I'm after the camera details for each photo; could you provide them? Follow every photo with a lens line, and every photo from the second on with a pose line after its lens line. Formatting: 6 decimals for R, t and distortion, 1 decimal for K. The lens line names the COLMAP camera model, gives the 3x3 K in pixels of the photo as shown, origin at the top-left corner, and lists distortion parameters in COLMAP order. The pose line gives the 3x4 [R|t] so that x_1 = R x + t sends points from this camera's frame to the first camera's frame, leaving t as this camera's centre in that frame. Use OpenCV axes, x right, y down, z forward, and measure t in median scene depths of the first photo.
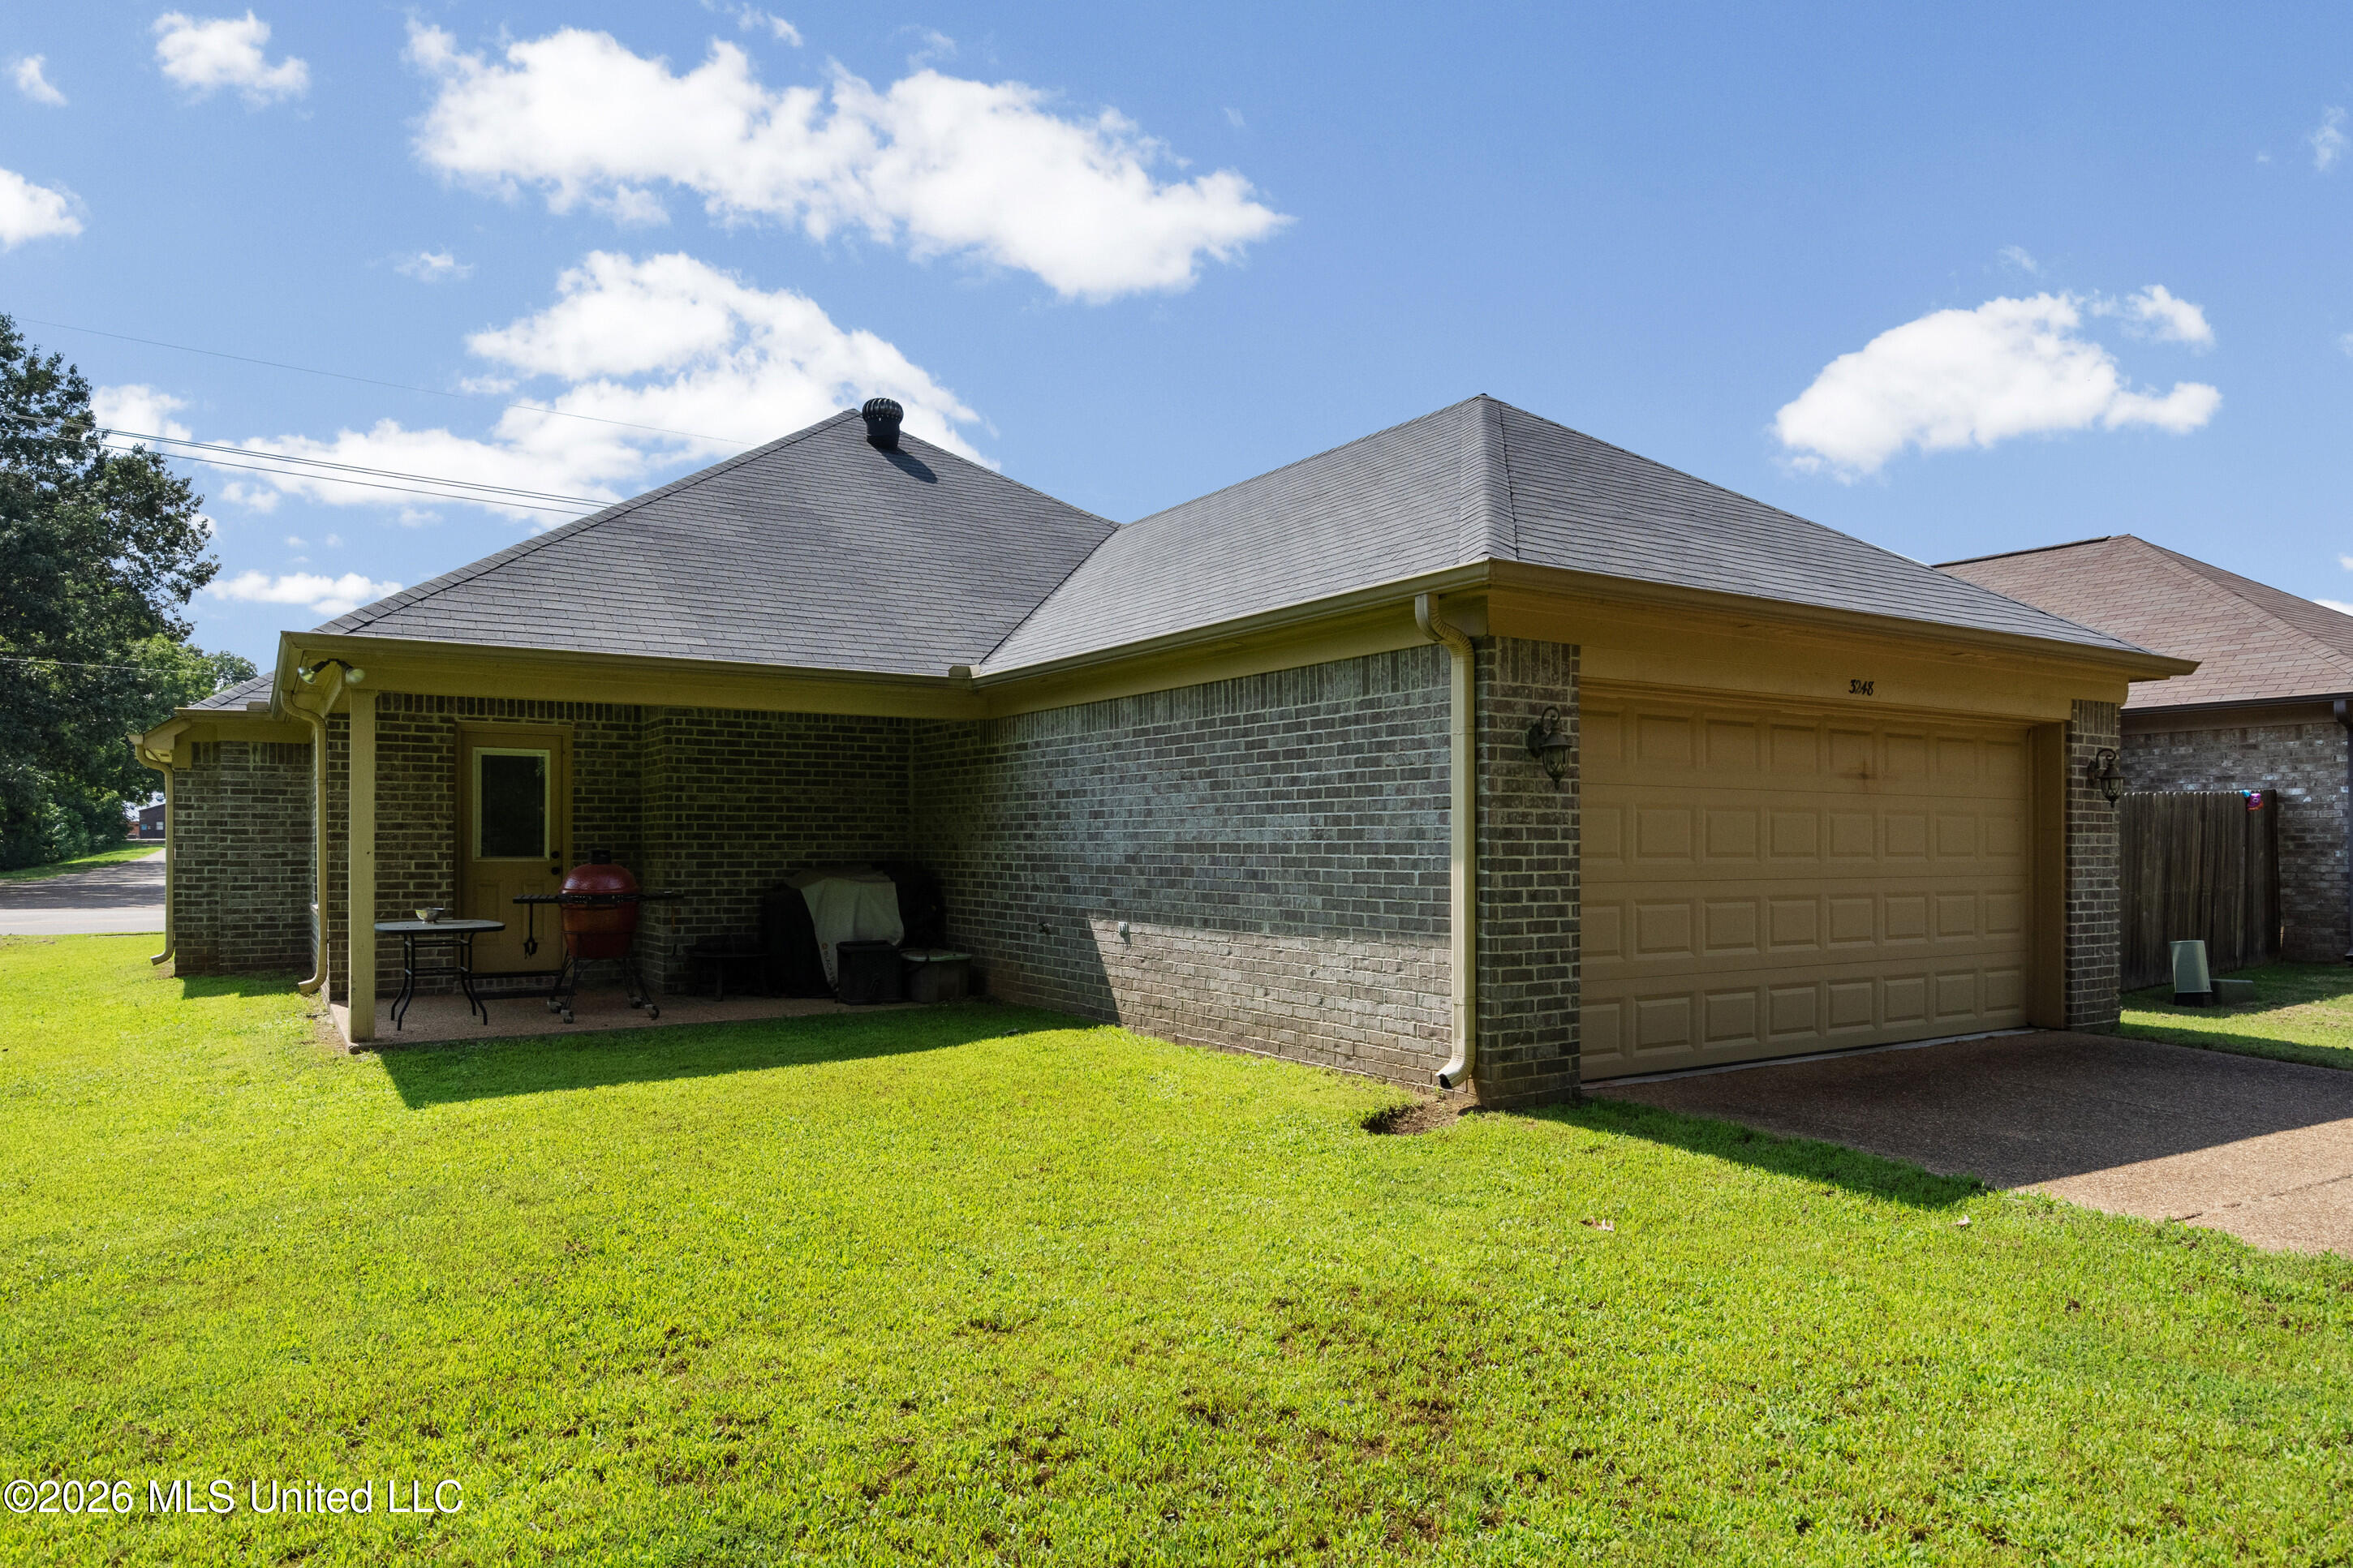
lens RADIAL K [[1433.8, 0, 1163.1], [0, 1433.8, 840.3], [0, 0, 1]] dist [0.008431, 0.001829]
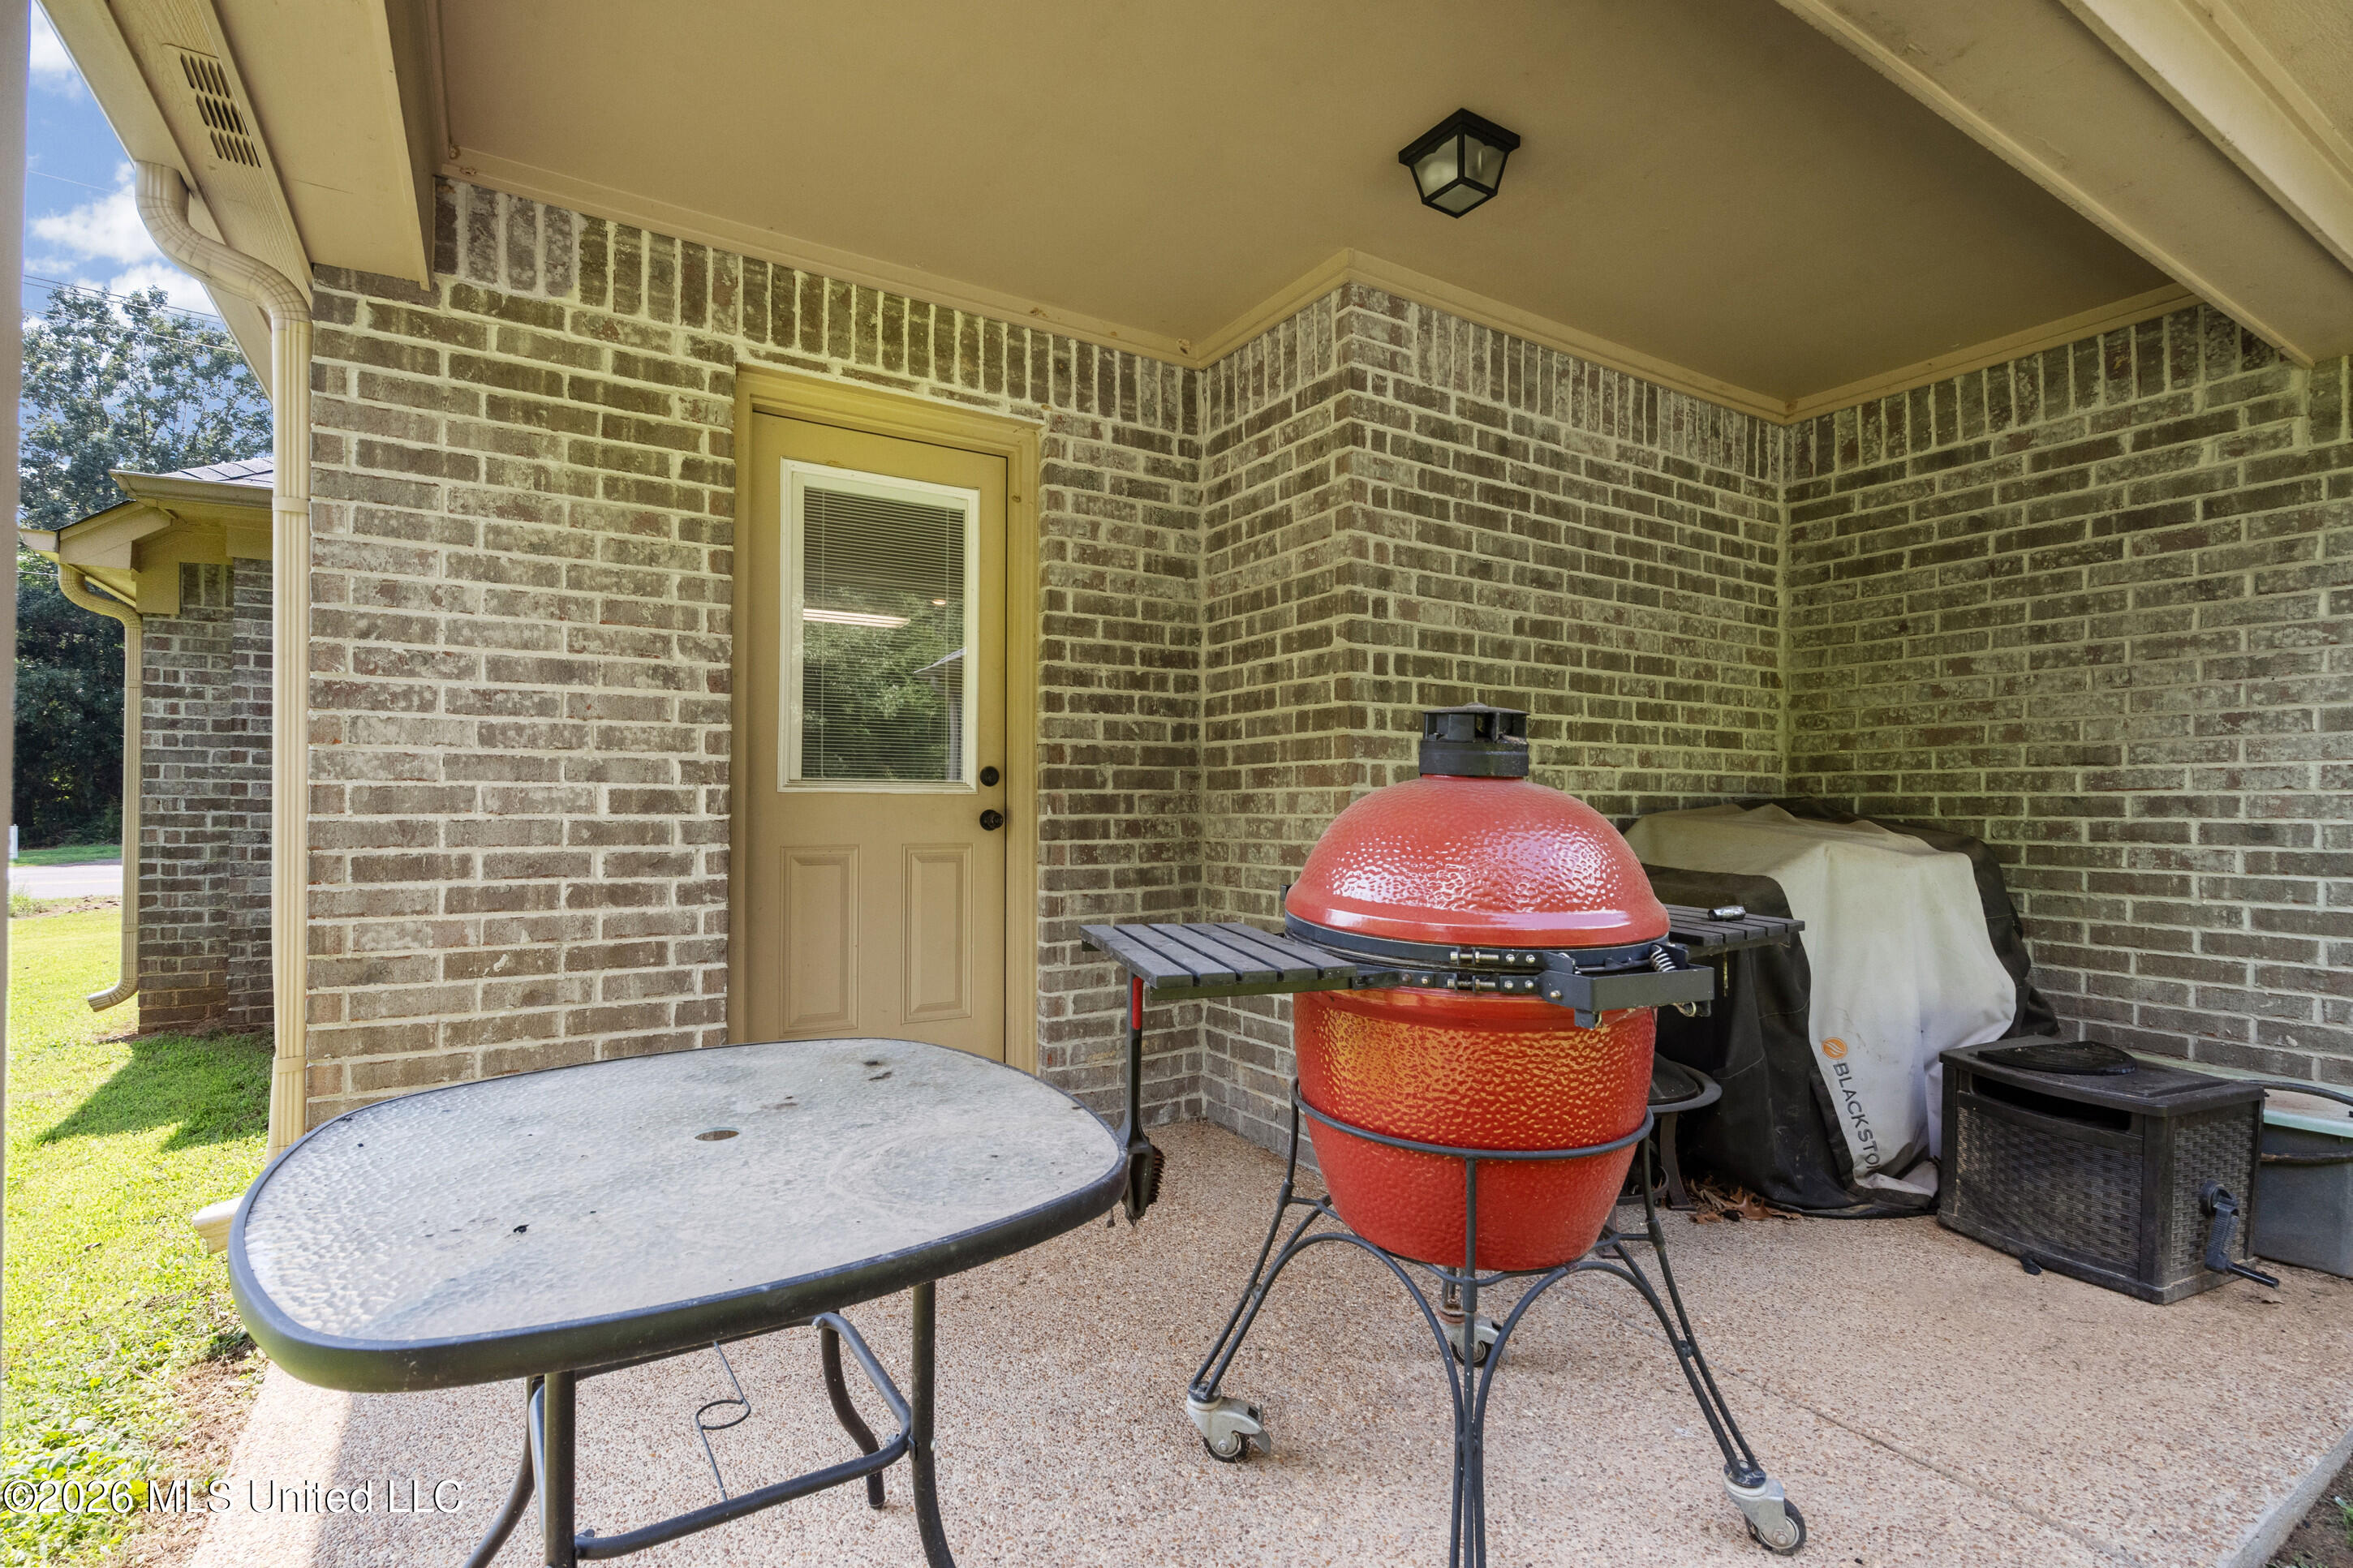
lens RADIAL K [[1082.1, 0, 1178.3], [0, 1082.1, 793.3], [0, 0, 1]] dist [-0.006931, 0.003196]
pose [[0.999953, 0.002106, -0.009412, -0.373676], [-0.002199, 0.999949, -0.009830, 0.017157], [0.009391, 0.009851, 0.999907, 0.725512]]
